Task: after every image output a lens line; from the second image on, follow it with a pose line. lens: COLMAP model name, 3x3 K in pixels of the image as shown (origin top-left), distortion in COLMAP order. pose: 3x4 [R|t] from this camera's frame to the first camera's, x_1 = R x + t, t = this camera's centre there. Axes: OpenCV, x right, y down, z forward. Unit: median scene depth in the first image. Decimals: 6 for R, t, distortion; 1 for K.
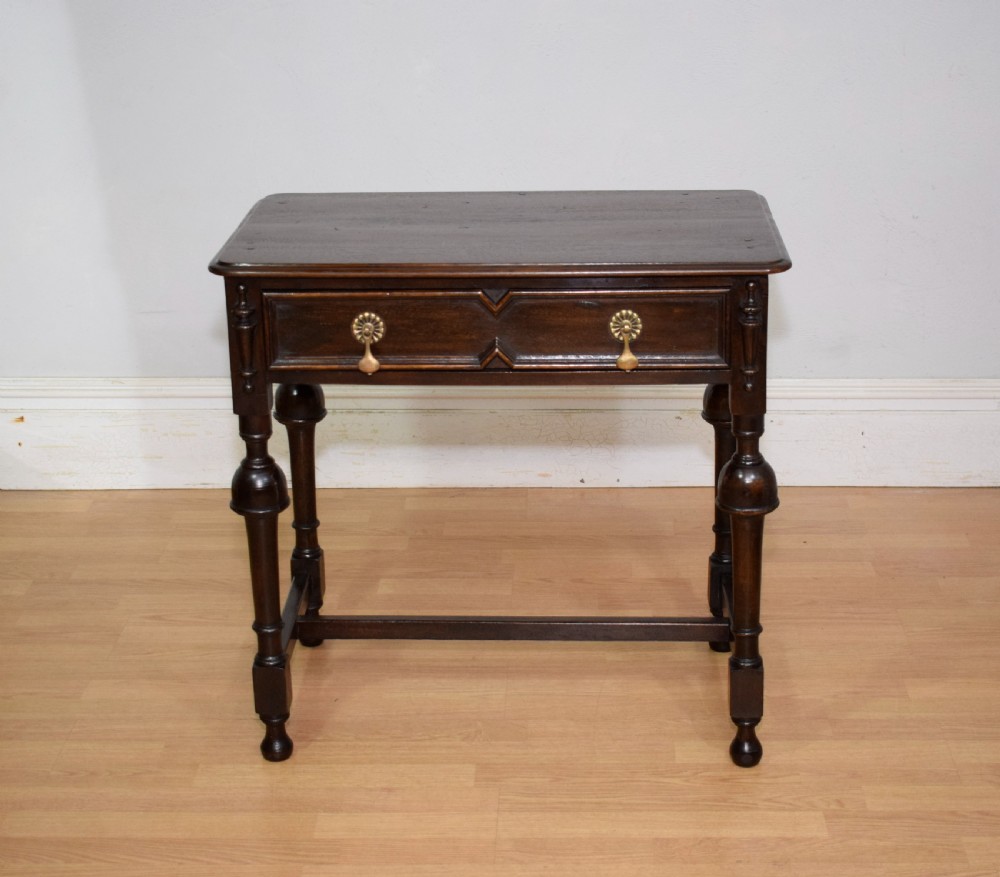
lens RADIAL K [[1877.3, 0, 537.1], [0, 1877.3, 435.9], [0, 0, 1]] dist [-0.011091, -0.044783]
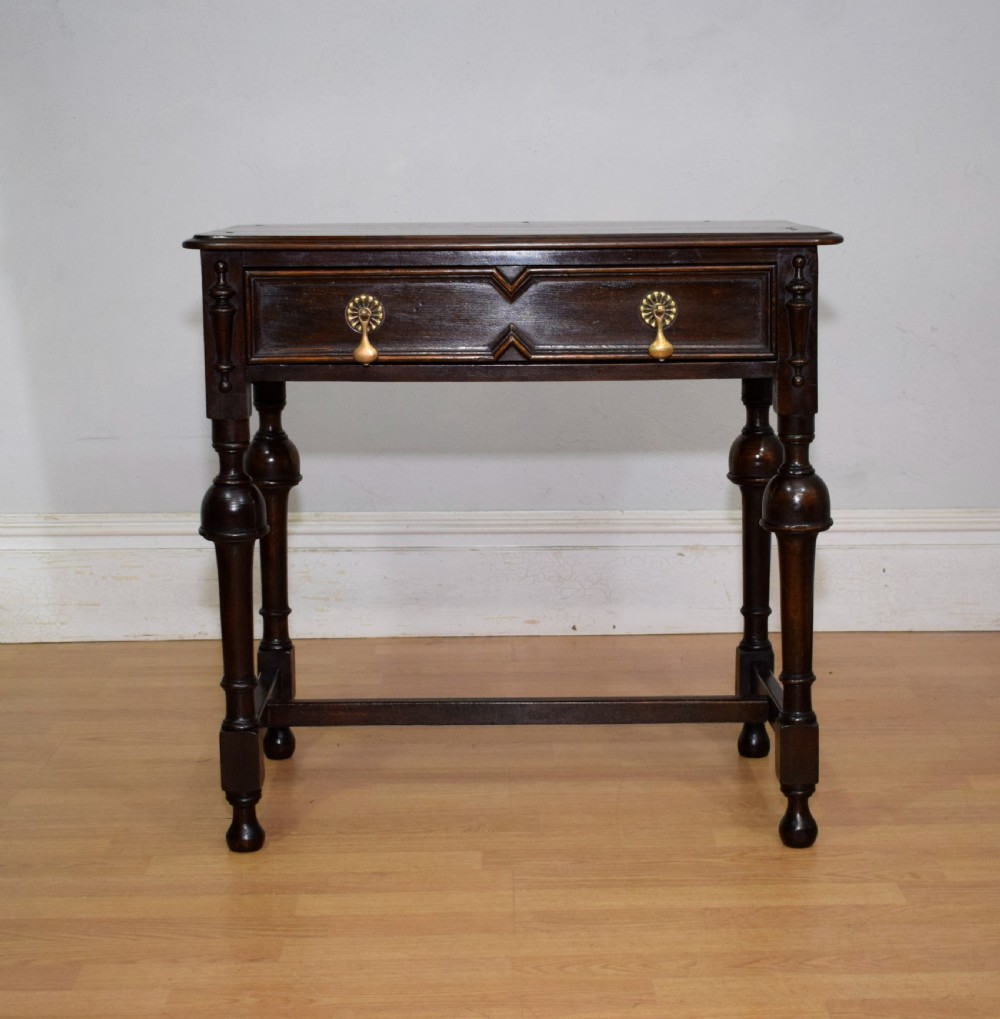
lens RADIAL K [[1963.3, 0, 553.0], [0, 1963.3, 511.3], [0, 0, 1]] dist [-0.017533, -0.048722]
pose [[0.998764, -0.003382, 0.049591, -0.045166], [0.011604, 0.985977, -0.166478, 0.175983], [-0.048333, 0.166848, 0.984797, 0.102592]]
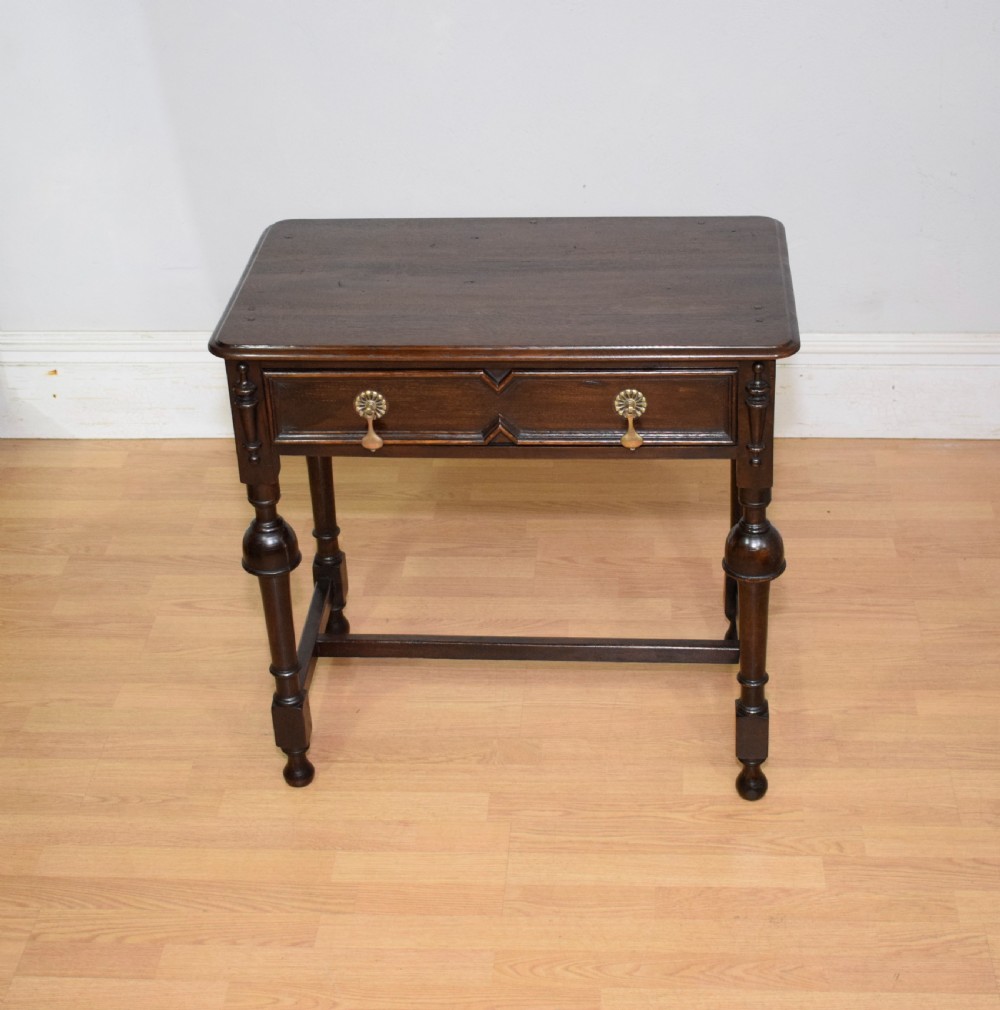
lens RADIAL K [[1845.6, 0, 528.3], [0, 1845.6, 505.2], [0, 0, 1]] dist [-0.025956, 0.013849]
pose [[0.998964, 0.002284, -0.045451, 0.035447], [0.006613, 0.980855, 0.194629, -0.183301], [0.045025, -0.194728, 0.979823, 0.035746]]
